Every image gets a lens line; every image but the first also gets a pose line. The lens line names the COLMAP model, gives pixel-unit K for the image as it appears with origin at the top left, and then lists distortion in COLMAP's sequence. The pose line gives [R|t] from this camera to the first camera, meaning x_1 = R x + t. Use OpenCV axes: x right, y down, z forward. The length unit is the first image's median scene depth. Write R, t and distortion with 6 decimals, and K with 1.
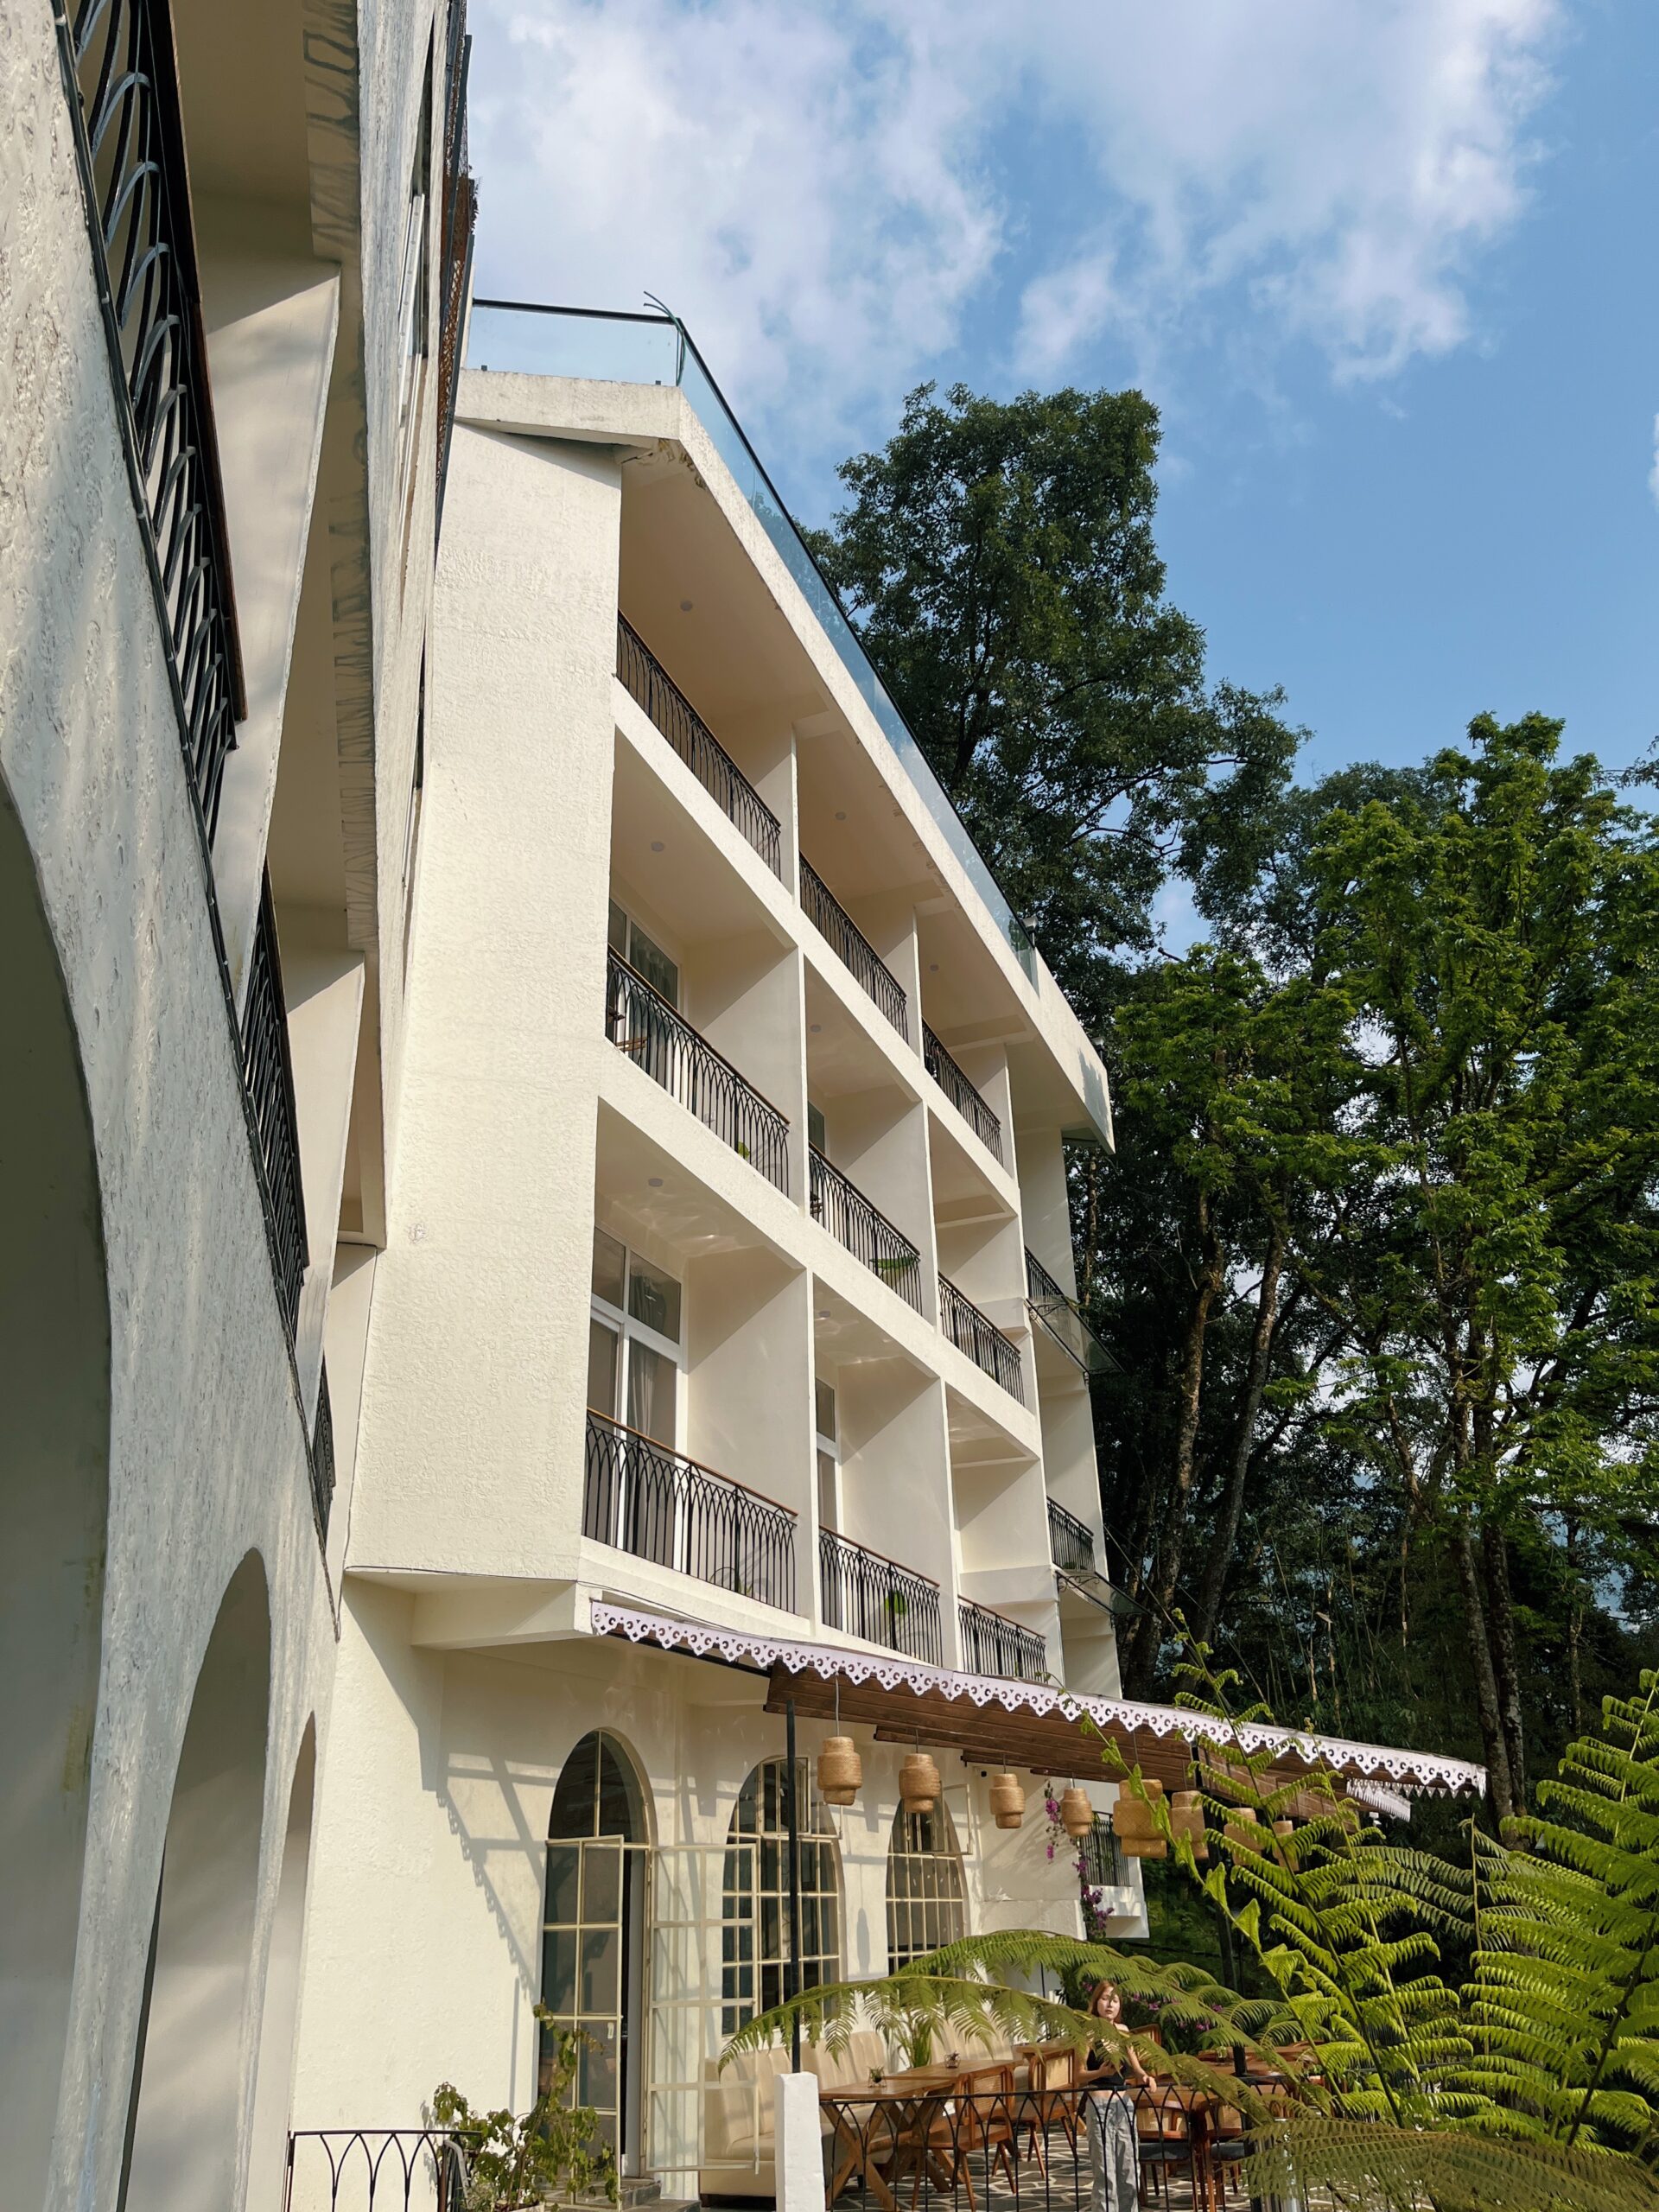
lens RADIAL K [[1673.4, 0, 840.1], [0, 1673.4, 1089.8], [0, 0, 1]] dist [0.024613, -0.007059]
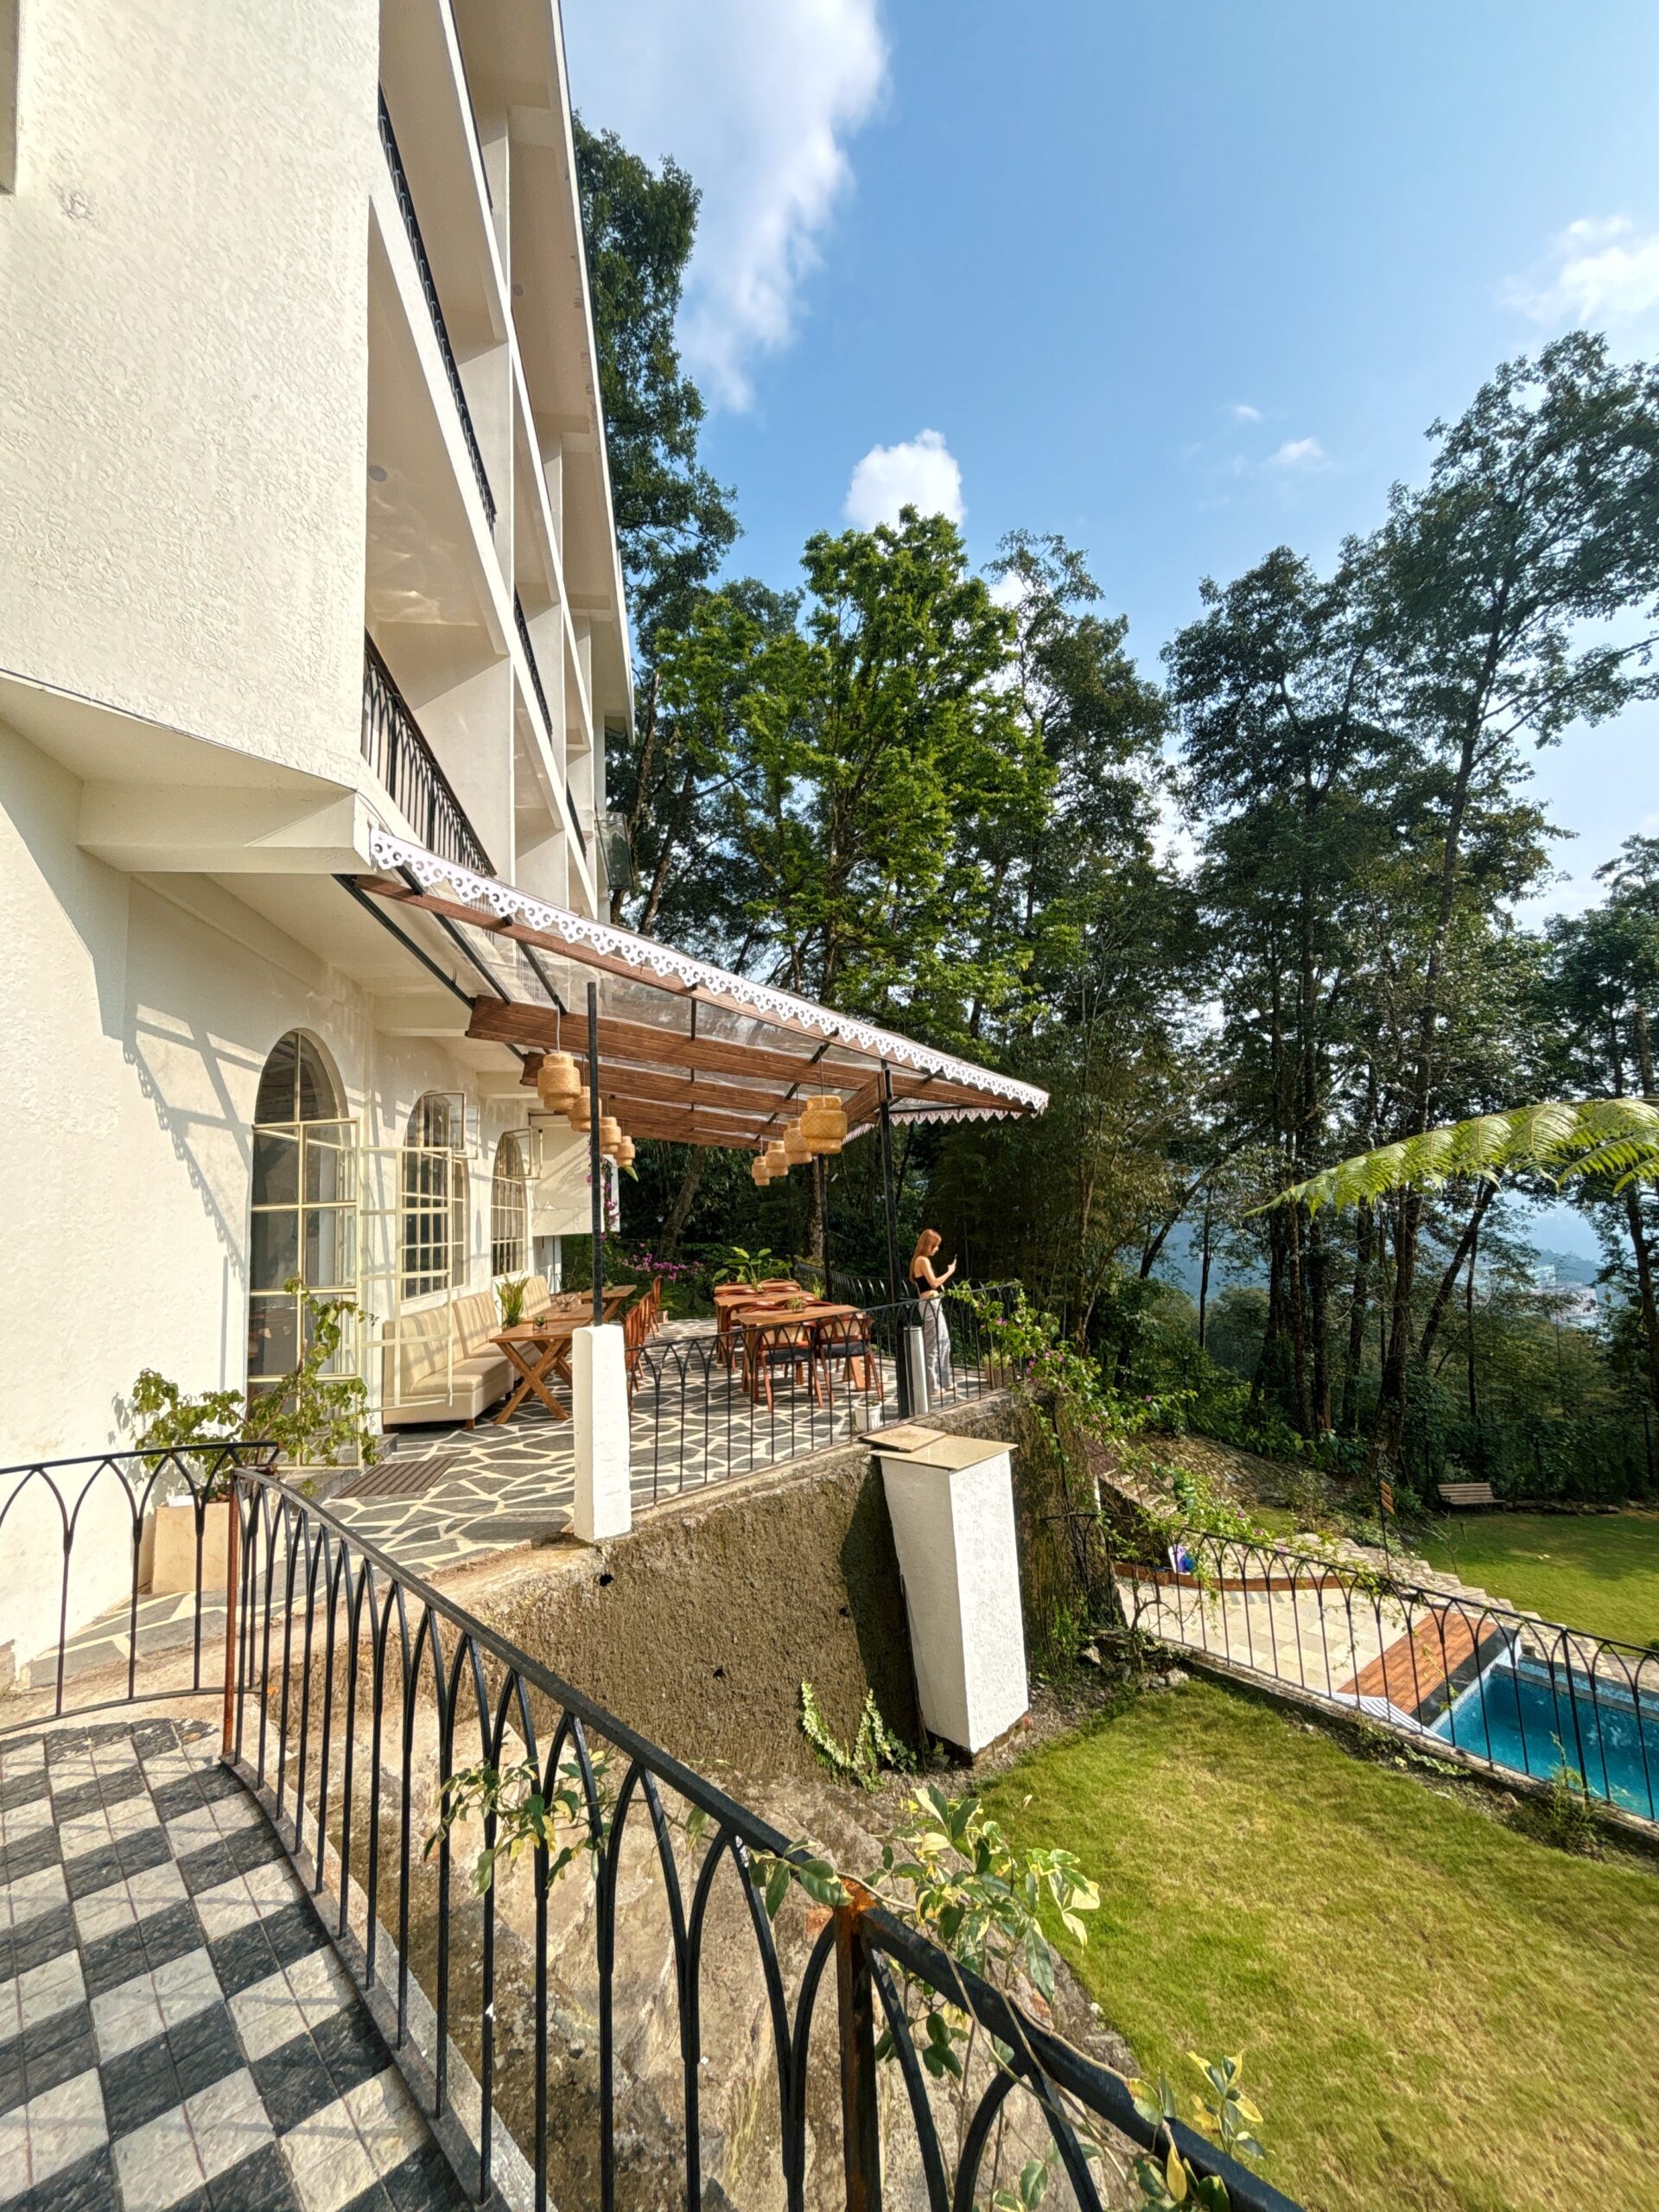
lens RADIAL K [[887.5, 0, 840.7], [0, 887.5, 1084.2], [0, 0, 1]] dist [0.003783, 0.000059]
pose [[0.856208, 0.050719, 0.514135, -0.132516], [-0.194121, 0.953831, 0.229181, 0.221350], [-0.478774, -0.296031, 0.826524, 0.396729]]
